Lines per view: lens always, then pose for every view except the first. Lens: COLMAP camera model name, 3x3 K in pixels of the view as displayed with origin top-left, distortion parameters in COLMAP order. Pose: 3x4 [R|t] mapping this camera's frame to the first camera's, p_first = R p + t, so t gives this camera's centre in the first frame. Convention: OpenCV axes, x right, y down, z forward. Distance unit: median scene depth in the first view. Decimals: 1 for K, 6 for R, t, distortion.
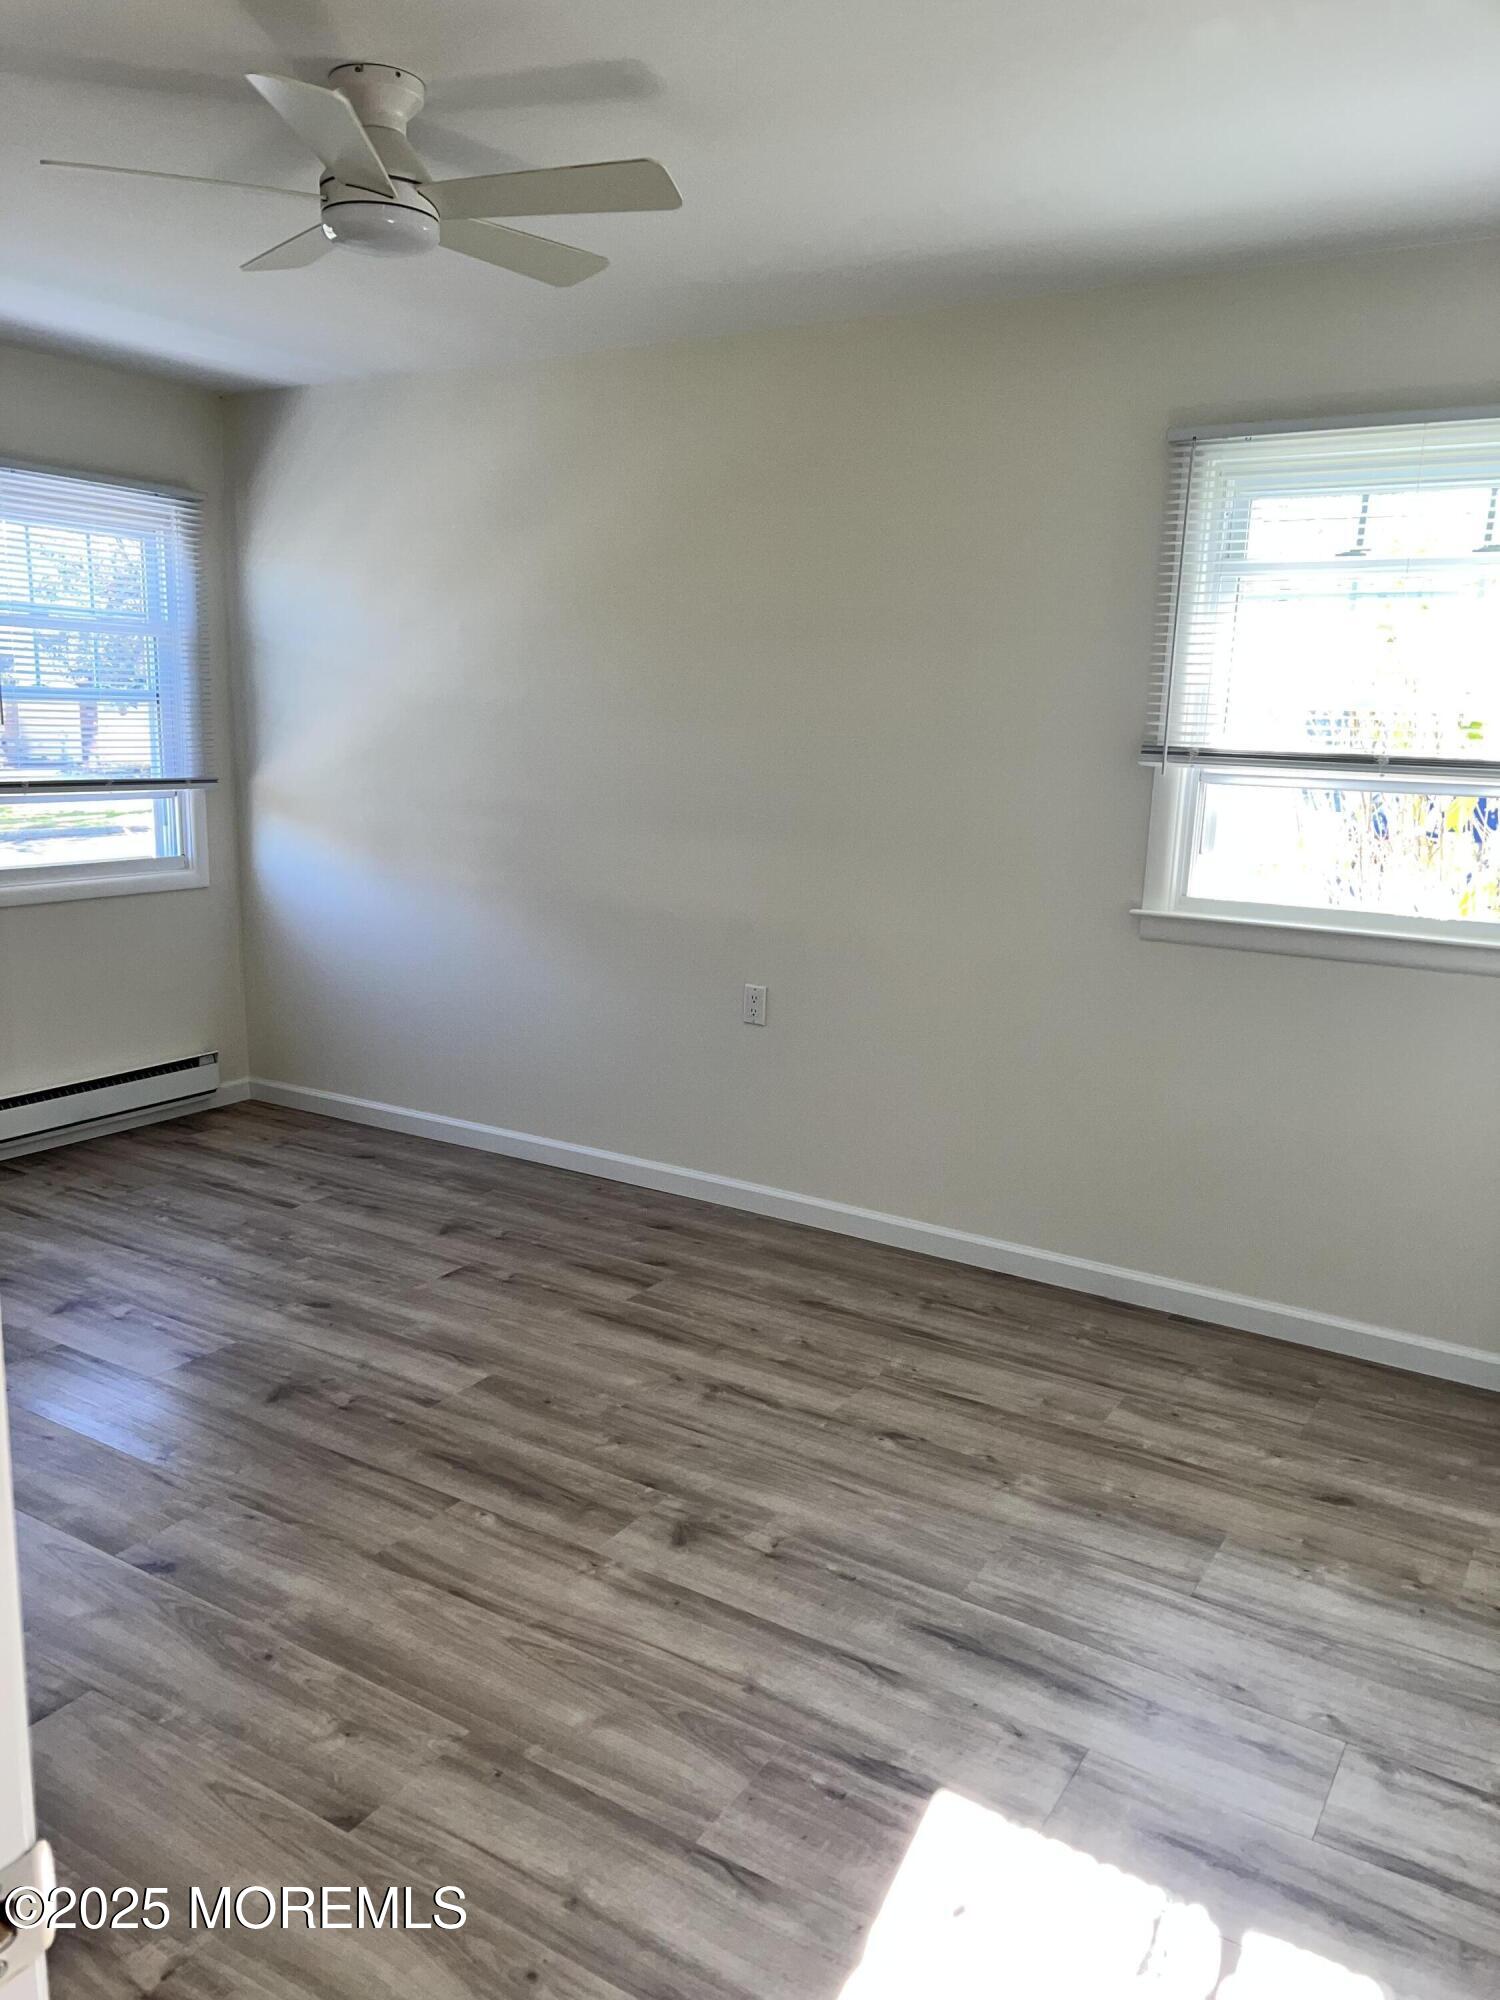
lens RADIAL K [[1476.9, 0, 743.7], [0, 1476.9, 1013.1], [0, 0, 1]] dist [0.042212, -0.031025]
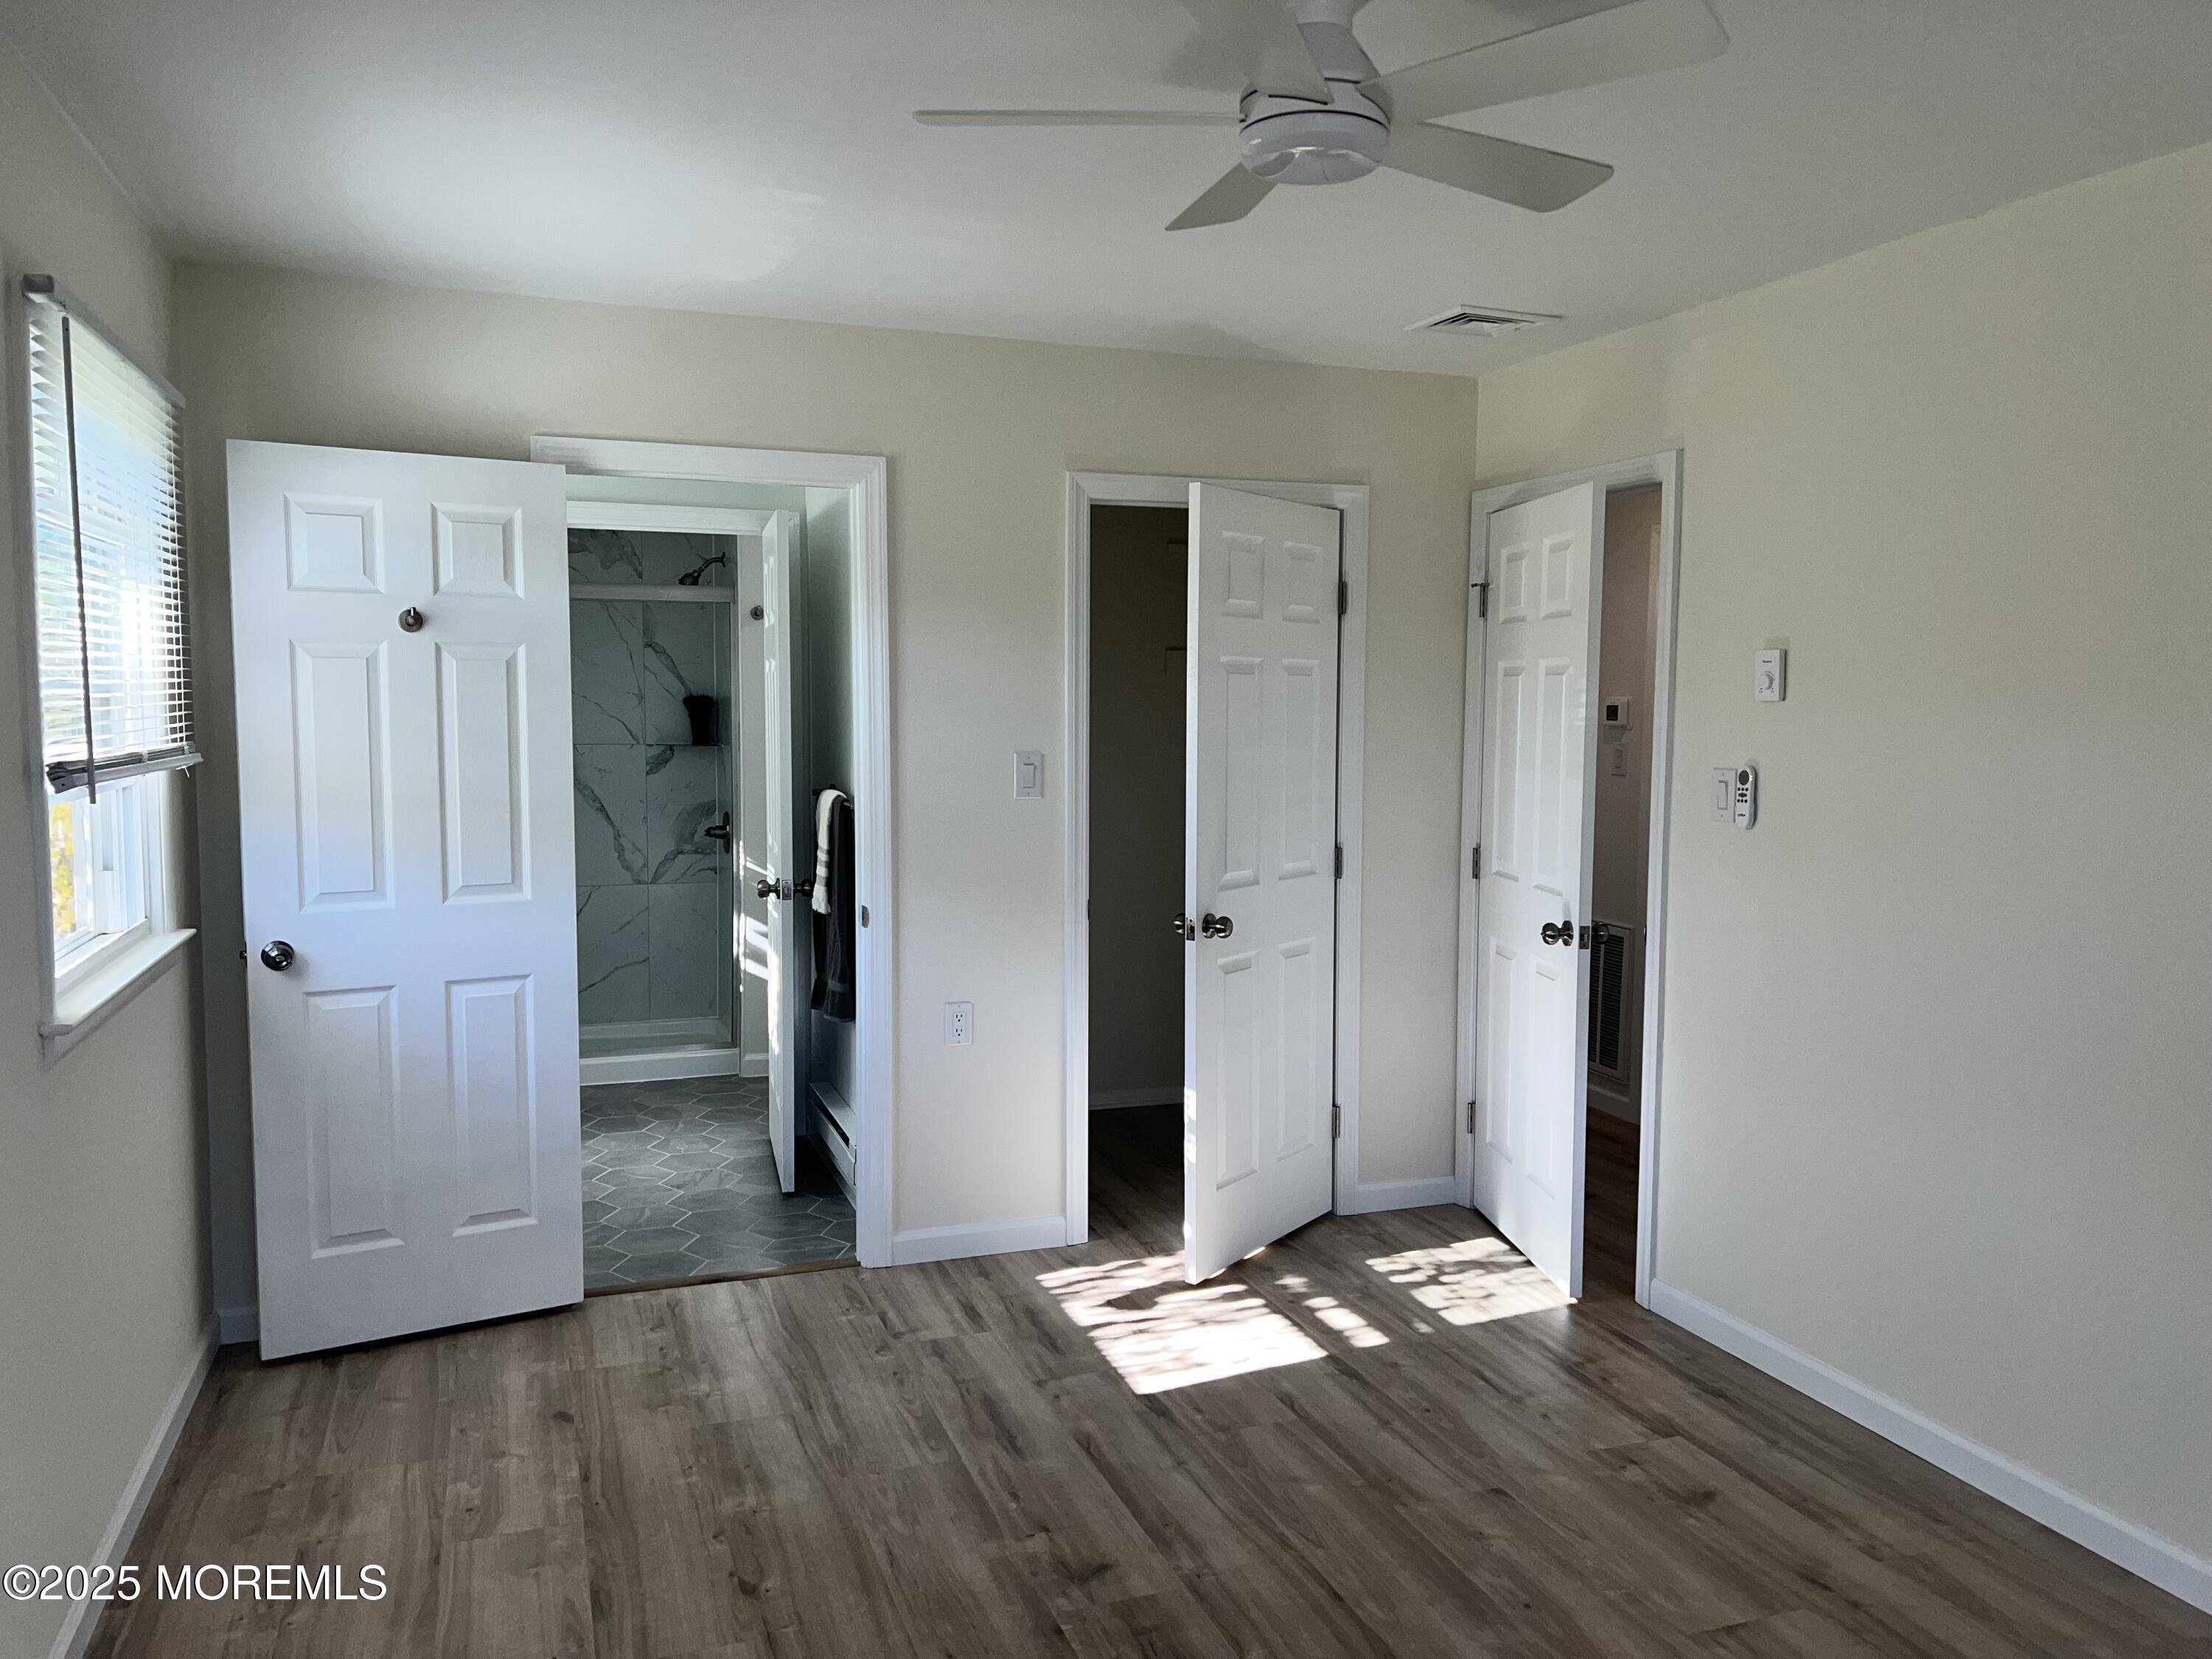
lens RADIAL K [[1633.5, 0, 1090.1], [0, 1633.5, 835.7], [0, 0, 1]] dist [0.042212, -0.031025]
pose [[-0.769818, -0.091255, 0.631707, -0.747931], [0.096758, 0.961602, 0.256824, -0.425760], [-0.630887, 0.258831, -0.731429, 1.851615]]
